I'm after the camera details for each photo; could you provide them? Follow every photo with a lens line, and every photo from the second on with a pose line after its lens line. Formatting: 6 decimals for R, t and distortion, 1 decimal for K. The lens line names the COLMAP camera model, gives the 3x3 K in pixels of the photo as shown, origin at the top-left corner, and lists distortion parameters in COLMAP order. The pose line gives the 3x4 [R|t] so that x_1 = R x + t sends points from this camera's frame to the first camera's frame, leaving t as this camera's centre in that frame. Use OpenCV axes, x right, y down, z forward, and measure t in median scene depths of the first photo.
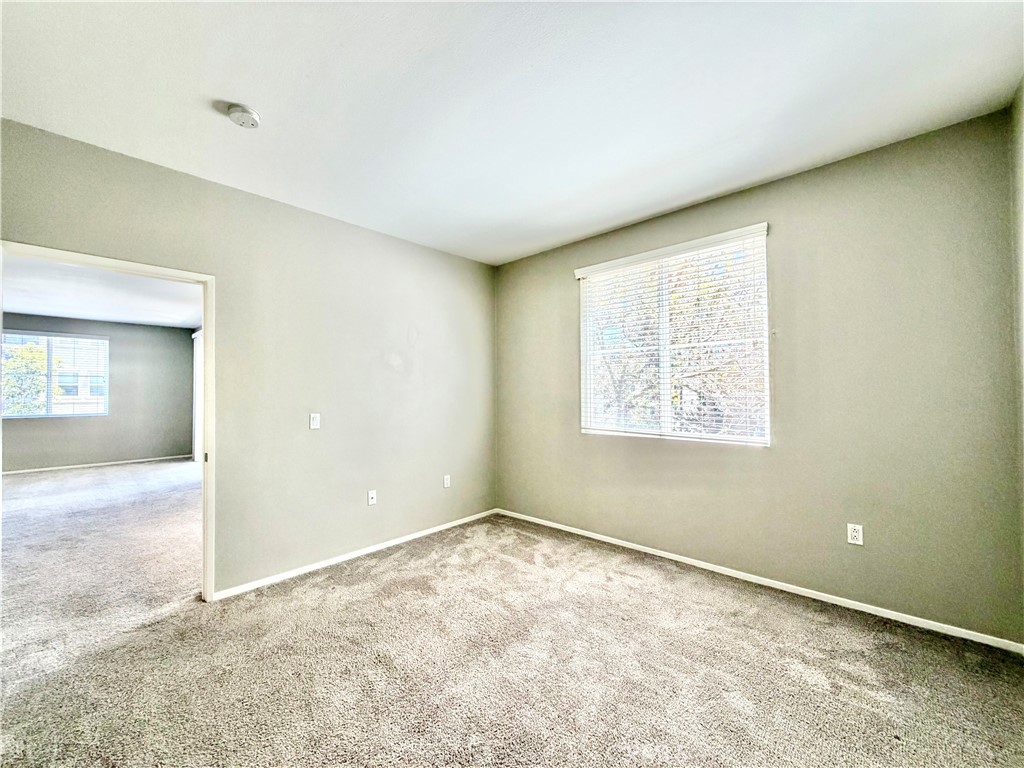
lens RADIAL K [[407.7, 0, 509.5], [0, 407.7, 386.1], [0, 0, 1]] dist [-0.000529, 0.000112]
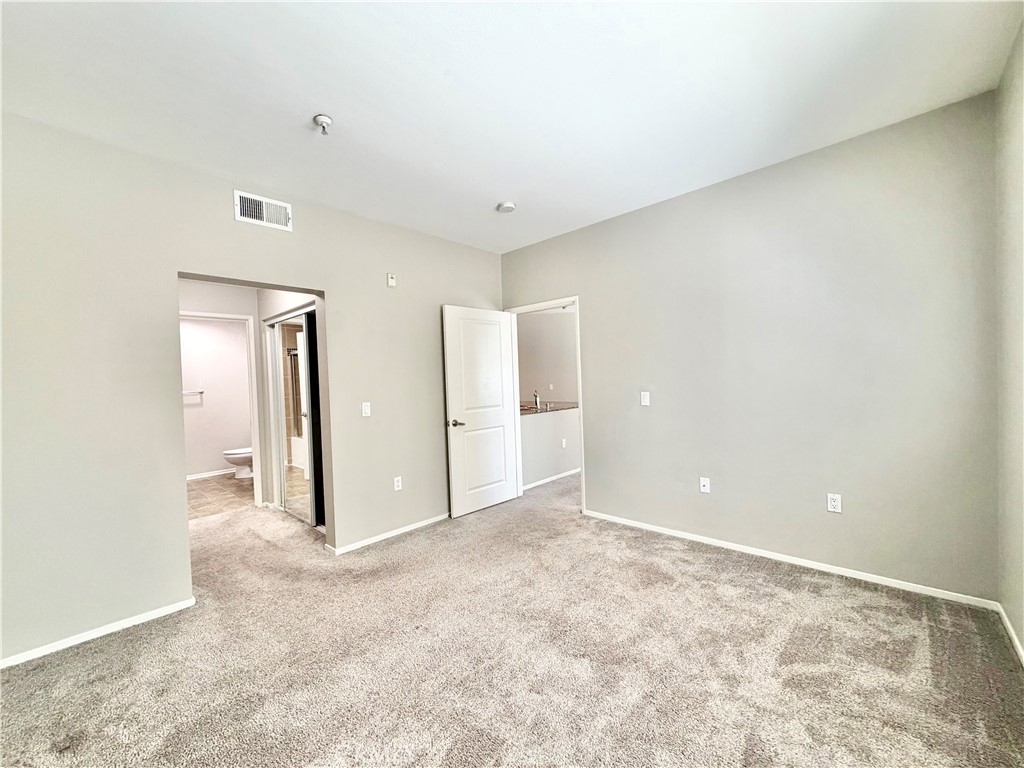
lens RADIAL K [[407.7, 0, 509.5], [0, 407.7, 386.1], [0, 0, 1]] dist [-0.000529, 0.000112]
pose [[0.003879, 0.026301, -0.999647, 0.890983], [0.050213, 0.998388, 0.026463, 0.004601], [0.998731, -0.050298, 0.002552, 0.879076]]
